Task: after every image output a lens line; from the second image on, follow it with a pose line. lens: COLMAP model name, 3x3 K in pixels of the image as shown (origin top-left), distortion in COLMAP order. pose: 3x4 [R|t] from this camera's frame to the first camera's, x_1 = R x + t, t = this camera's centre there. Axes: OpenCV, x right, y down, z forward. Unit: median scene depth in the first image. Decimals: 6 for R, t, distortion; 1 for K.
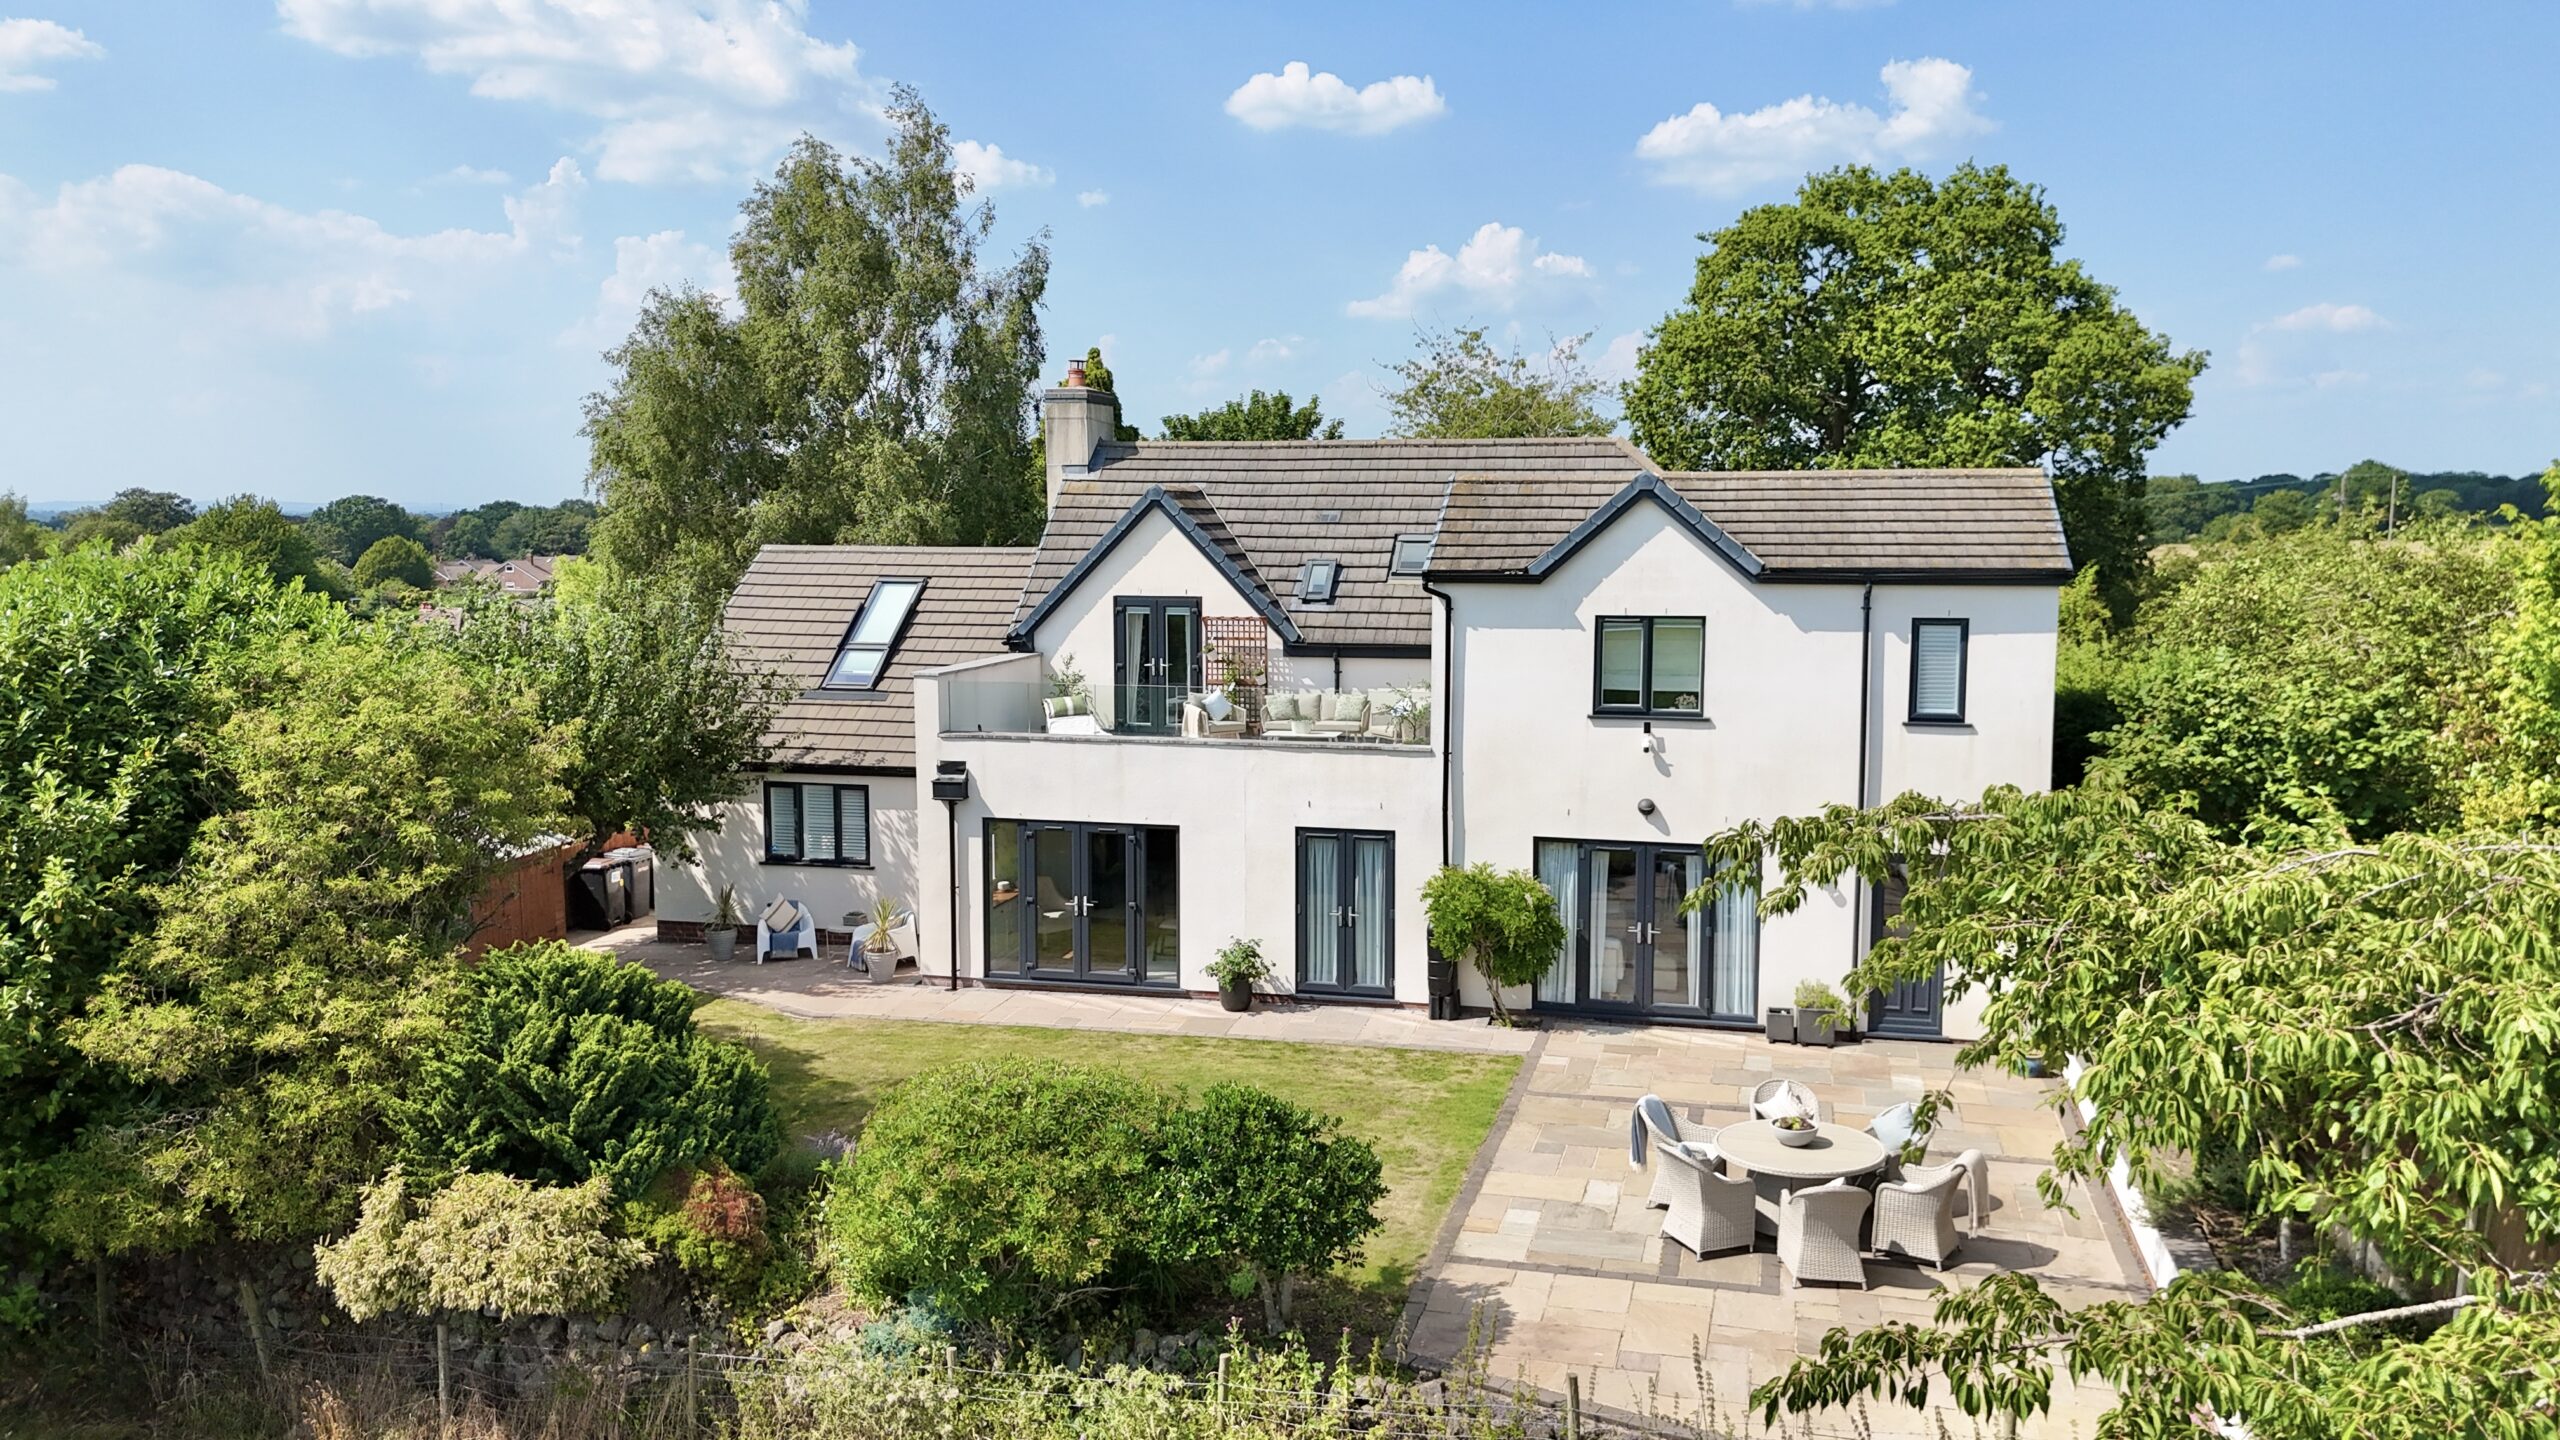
lens RADIAL K [[1868.9, 0, 1280.0], [0, 1868.9, 720.0], [0, 0, 1]] dist [0.143700, -0.335534]
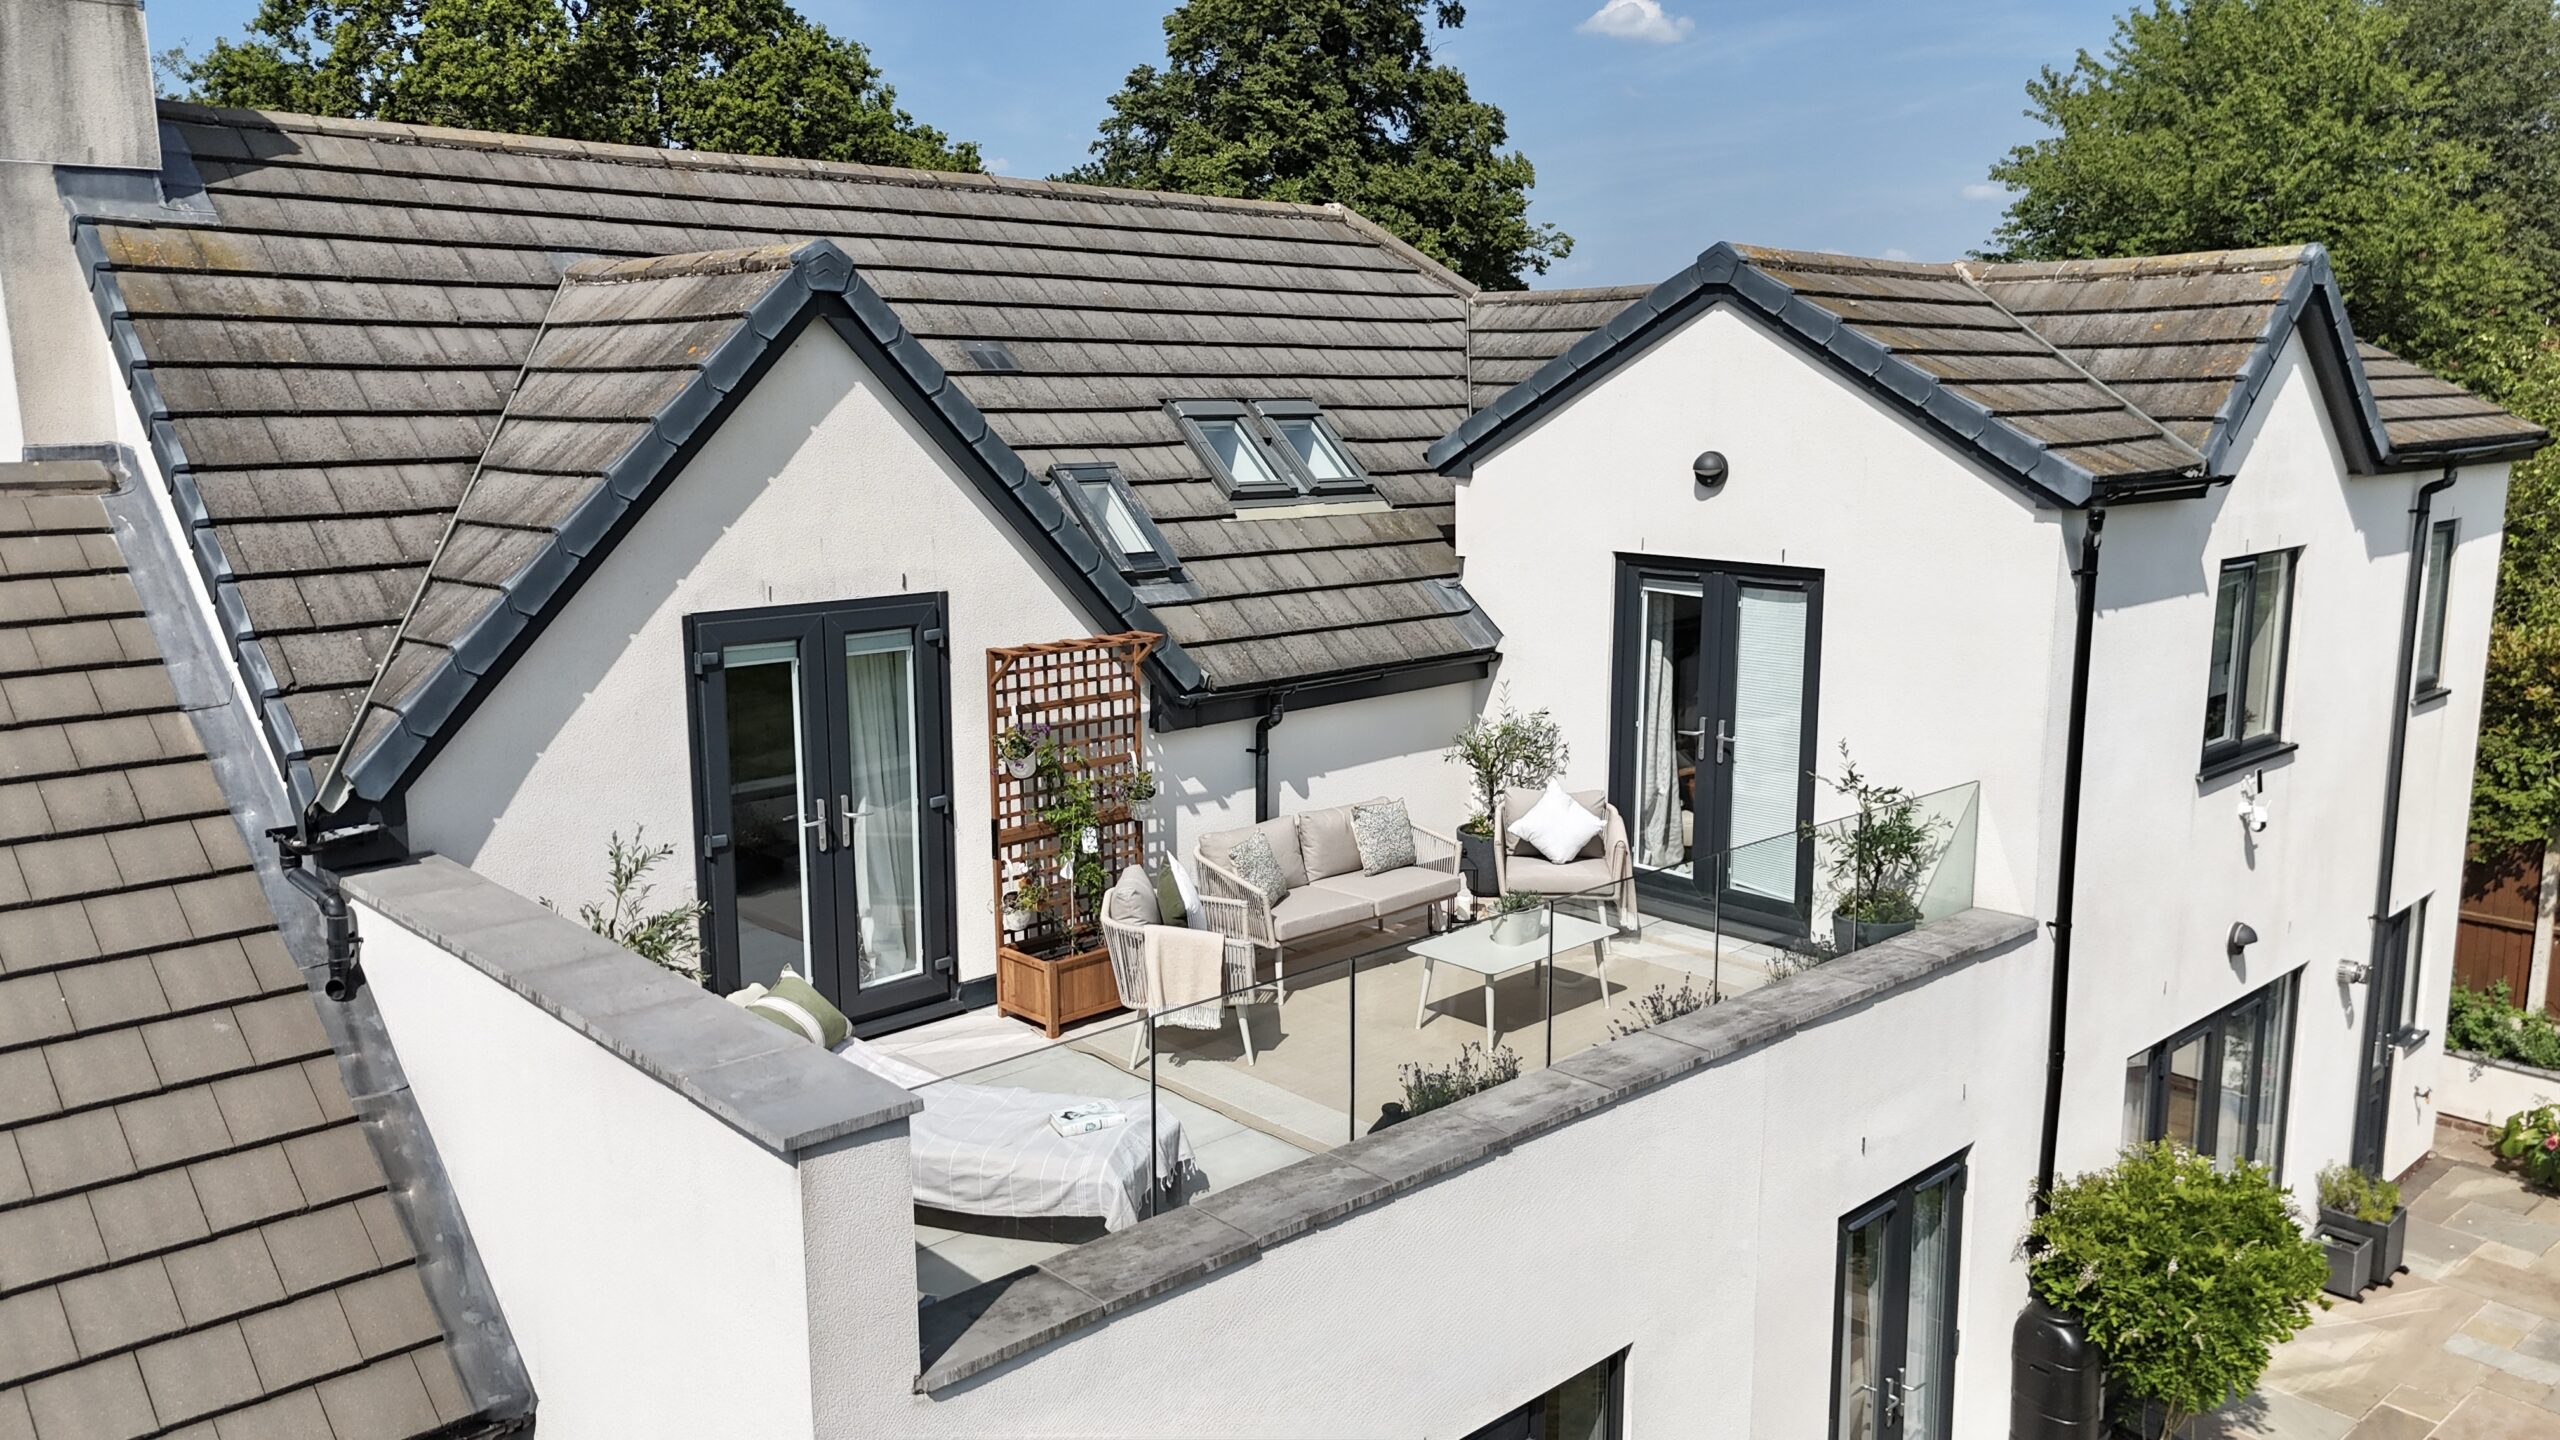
lens RADIAL K [[1868.9, 0, 1280.0], [0, 1868.9, 720.0], [0, 0, 1]] dist [0.143700, -0.335534]
pose [[0.538474, -0.151000, 0.829003, -0.290256], [0.092792, 0.988456, 0.119771, -0.078131], [-0.837518, 0.012432, 0.546269, 0.772603]]
